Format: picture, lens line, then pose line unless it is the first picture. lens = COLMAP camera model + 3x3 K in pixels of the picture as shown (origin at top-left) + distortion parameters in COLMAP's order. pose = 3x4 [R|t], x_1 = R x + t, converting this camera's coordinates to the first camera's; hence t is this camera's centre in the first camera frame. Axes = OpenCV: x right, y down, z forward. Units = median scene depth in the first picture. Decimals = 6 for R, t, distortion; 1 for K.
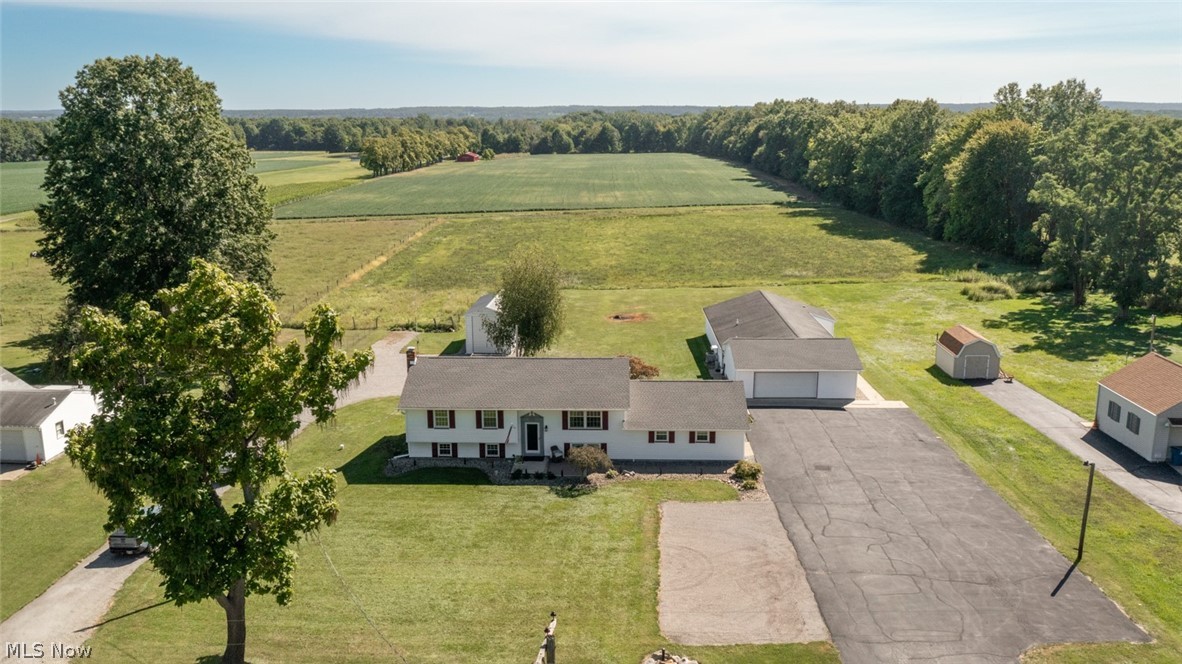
lens RADIAL K [[929.5, 0, 591.0], [0, 929.5, 332.0], [0, 0, 1]] dist [-0.010687, 0.006036]
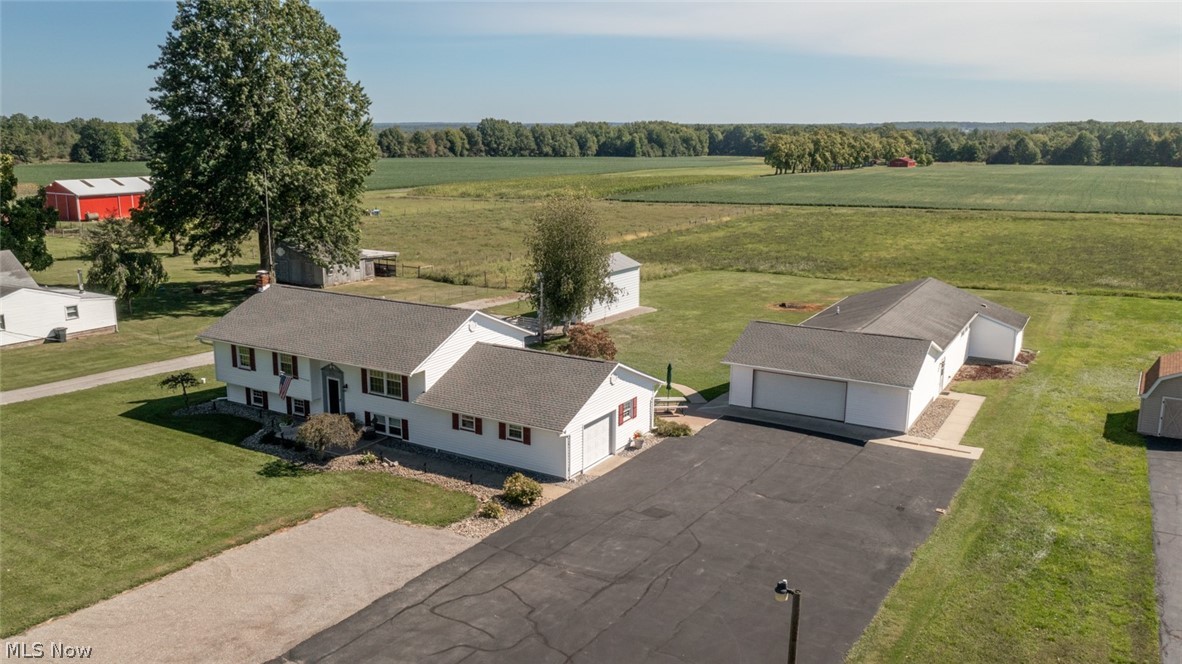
lens RADIAL K [[920.1, 0, 586.8], [0, 920.1, 337.8], [0, 0, 1]] dist [-0.010072, 0.003667]
pose [[0.878624, 0.115246, -0.463399, 0.379106], [-0.116953, 0.992819, 0.025164, 0.017599], [0.462972, 0.032087, 0.885792, 0.349797]]
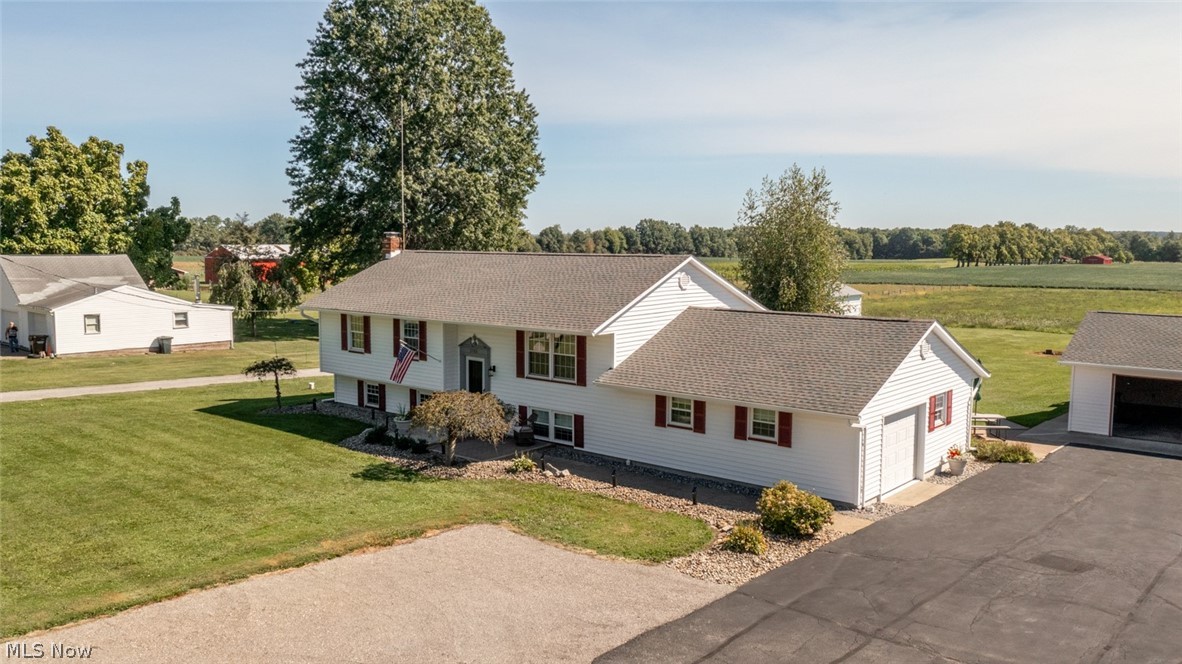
lens RADIAL K [[929.5, 0, 591.0], [0, 929.5, 332.0], [0, 0, 1]] dist [-0.010687, 0.006036]
pose [[0.790339, 0.070677, -0.608580, 0.245750], [-0.145081, 0.986662, -0.073825, 0.091697], [0.595245, 0.146640, 0.790051, 0.512753]]
